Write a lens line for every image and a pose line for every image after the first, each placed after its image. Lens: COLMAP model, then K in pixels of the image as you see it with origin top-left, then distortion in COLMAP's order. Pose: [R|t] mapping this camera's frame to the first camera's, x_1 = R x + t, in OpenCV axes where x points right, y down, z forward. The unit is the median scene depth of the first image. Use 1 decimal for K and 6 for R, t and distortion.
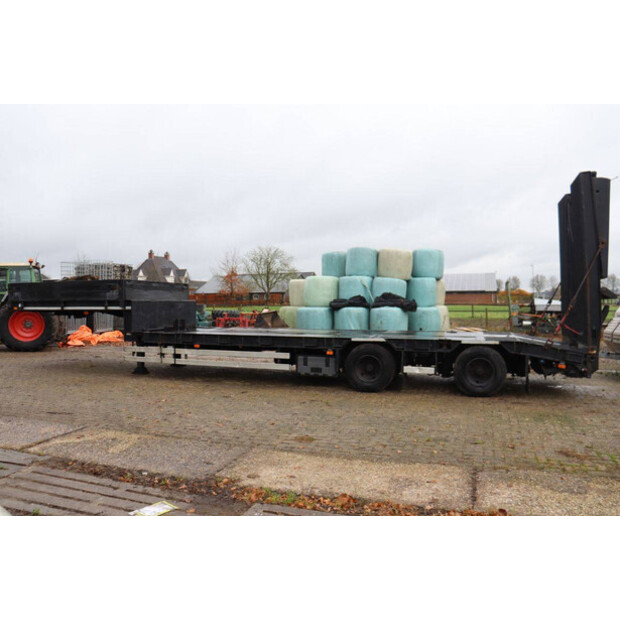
lens RADIAL K [[562.8, 0, 307.8], [0, 562.8, 305.4], [0, 0, 1]] dist [-0.111371, 0.002891]
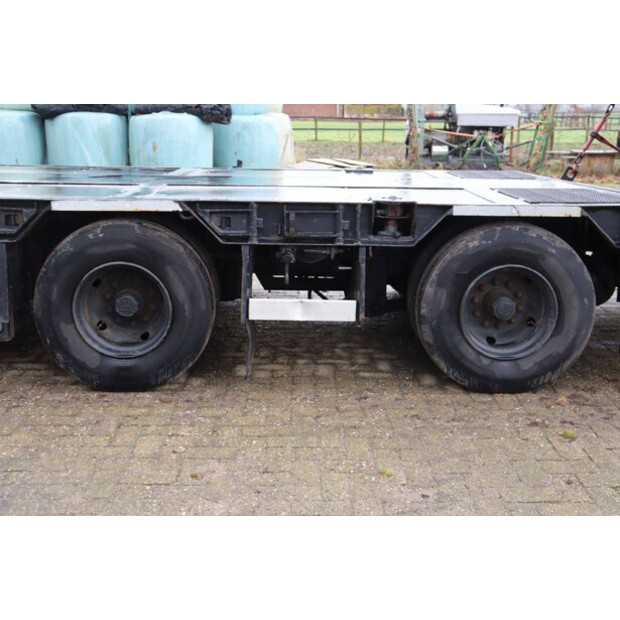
lens RADIAL K [[802.4, 0, 314.6], [0, 802.4, 309.4], [0, 0, 1]] dist [0.048922, 0.000000]
pose [[0.946883, -0.064429, 0.315057, 0.071450], [-0.007024, 0.975346, 0.220570, 0.023190], [-0.321500, -0.211067, 0.923086, 0.591196]]
